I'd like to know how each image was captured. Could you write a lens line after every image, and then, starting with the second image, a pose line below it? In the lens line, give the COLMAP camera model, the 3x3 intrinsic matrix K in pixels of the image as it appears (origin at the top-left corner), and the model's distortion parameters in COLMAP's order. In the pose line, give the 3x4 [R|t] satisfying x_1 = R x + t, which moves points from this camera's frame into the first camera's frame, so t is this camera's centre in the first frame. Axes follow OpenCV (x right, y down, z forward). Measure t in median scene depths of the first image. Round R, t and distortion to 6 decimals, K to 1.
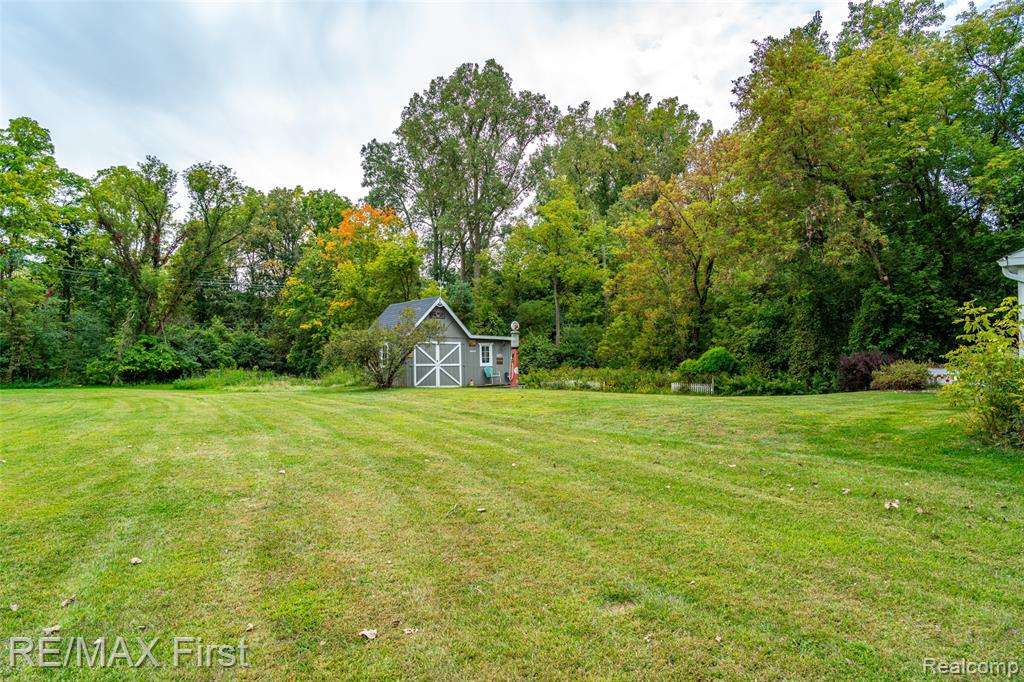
lens RADIAL K [[706.0, 0, 510.5], [0, 706.0, 343.8], [0, 0, 1]] dist [-0.024342, 0.007642]
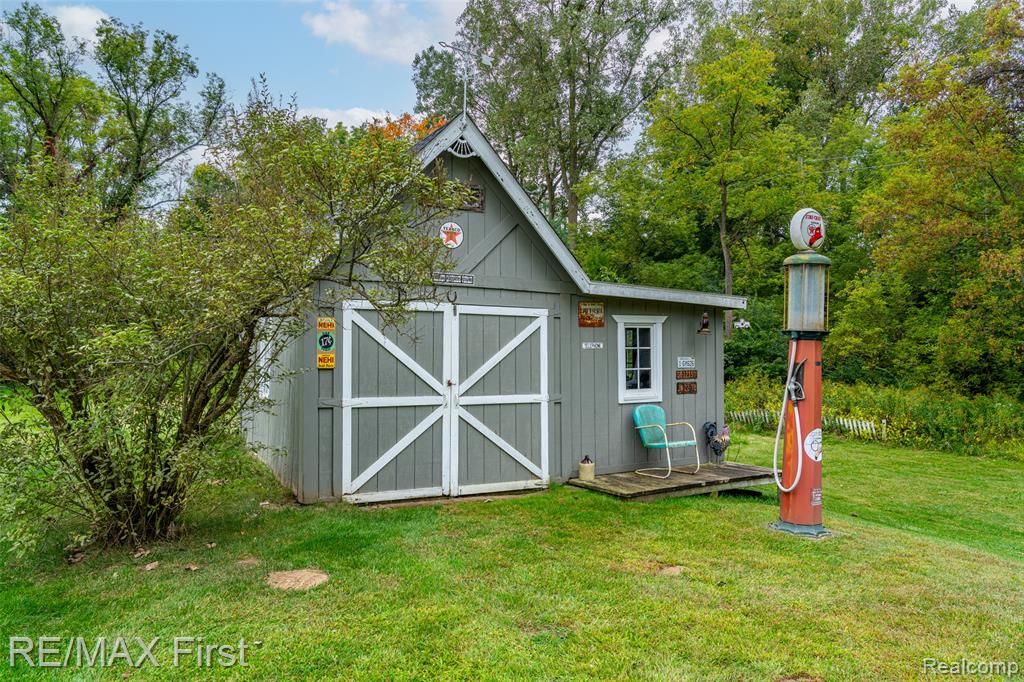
lens RADIAL K [[706.0, 0, 510.5], [0, 706.0, 343.8], [0, 0, 1]] dist [-0.024342, 0.007642]
pose [[0.992547, 0.017015, -0.120667, -0.039148], [-0.015084, 0.999743, 0.016897, 0.004569], [0.120924, -0.014951, 0.992549, 0.555371]]
